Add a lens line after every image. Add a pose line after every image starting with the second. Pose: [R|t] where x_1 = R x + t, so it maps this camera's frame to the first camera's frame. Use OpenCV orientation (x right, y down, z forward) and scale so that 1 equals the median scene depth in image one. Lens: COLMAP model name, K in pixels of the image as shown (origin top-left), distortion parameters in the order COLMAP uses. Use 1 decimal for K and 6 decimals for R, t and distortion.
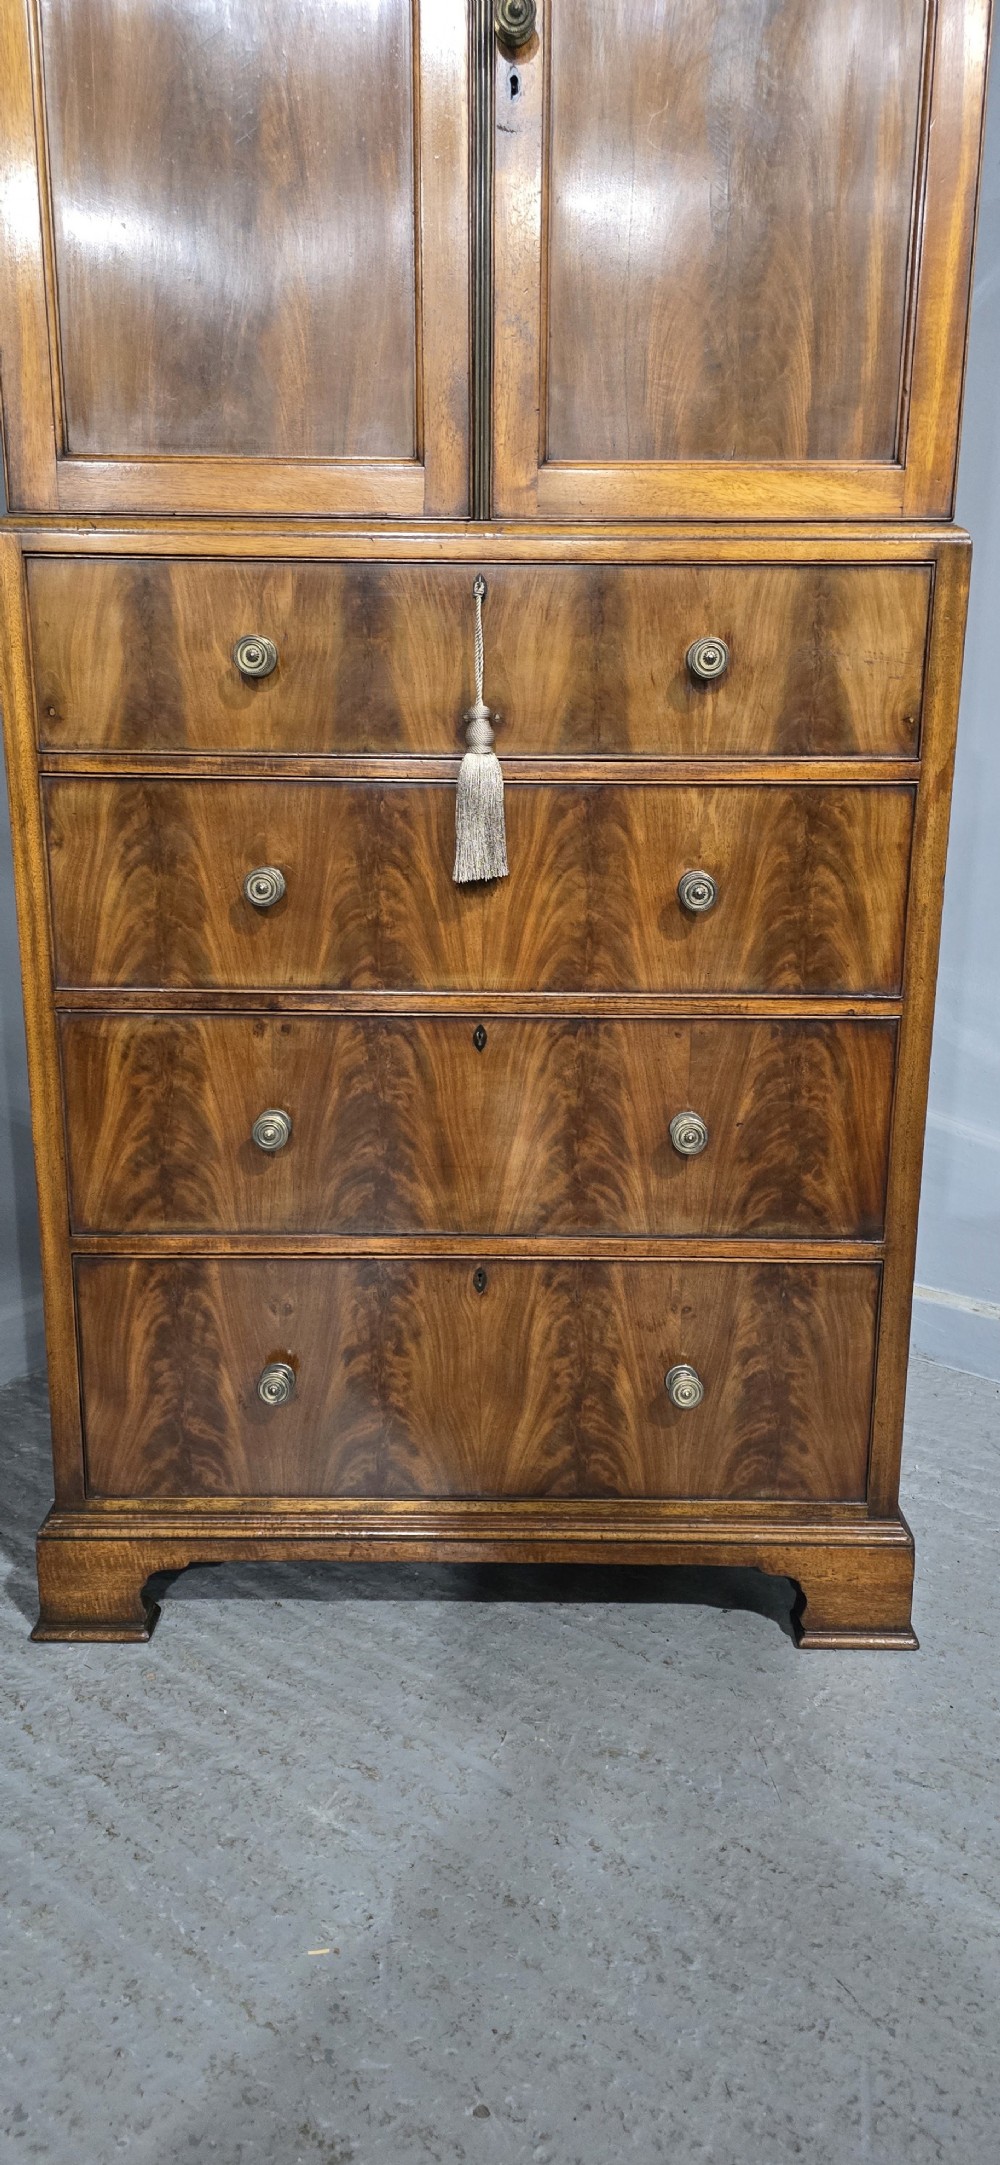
lens RADIAL K [[1480.4, 0, 514.8], [0, 1480.4, 1079.4], [0, 0, 1]] dist [0.071969, -0.002966]
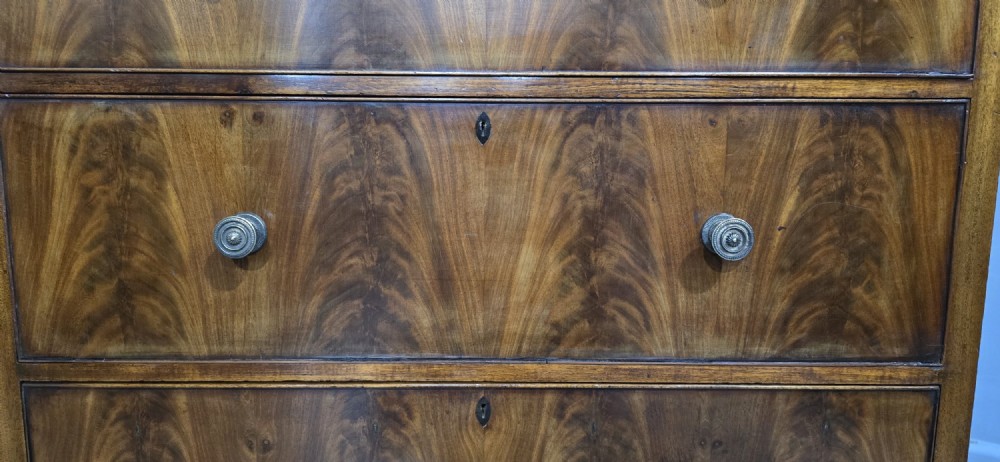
lens RADIAL K [[559.7, 0, 500.0], [0, 559.7, 231.0], [0, 0, 1]] dist [0.002098, -0.003160]
pose [[0.999983, -0.003433, 0.004687, -0.015098], [0.003942, 0.993546, -0.113366, 0.067591], [-0.004267, 0.113382, 0.993542, 0.667893]]
